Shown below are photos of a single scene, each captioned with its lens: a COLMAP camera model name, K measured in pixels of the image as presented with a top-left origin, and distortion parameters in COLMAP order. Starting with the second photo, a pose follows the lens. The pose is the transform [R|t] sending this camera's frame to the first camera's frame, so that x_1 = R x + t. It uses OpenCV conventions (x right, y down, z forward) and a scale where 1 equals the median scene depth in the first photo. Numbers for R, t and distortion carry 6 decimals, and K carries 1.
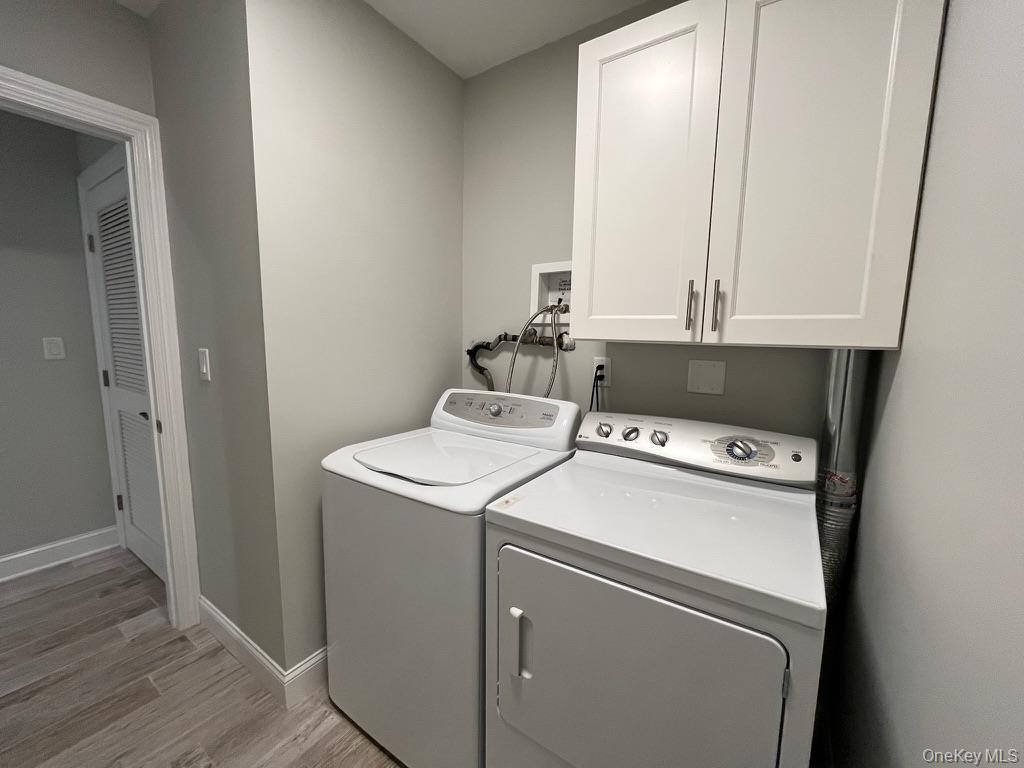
lens RADIAL K [[415.6, 0, 511.3], [0, 415.6, 387.7], [0, 0, 1]] dist [0.000783, 0.000394]
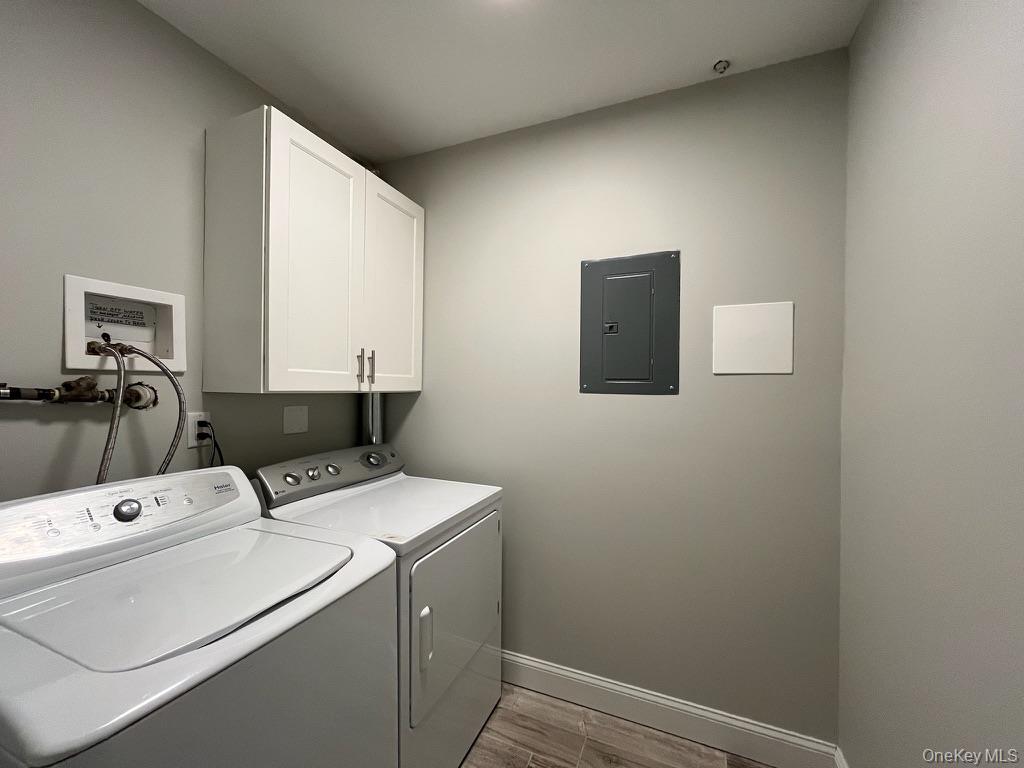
lens RADIAL K [[415.6, 0, 511.3], [0, 415.6, 387.7], [0, 0, 1]] dist [0.000783, 0.000394]
pose [[-0.177430, -0.019915, 0.983932, -0.795733], [0.117246, 0.992247, 0.041226, -0.091026], [-0.977124, 0.122677, -0.173720, 0.568262]]
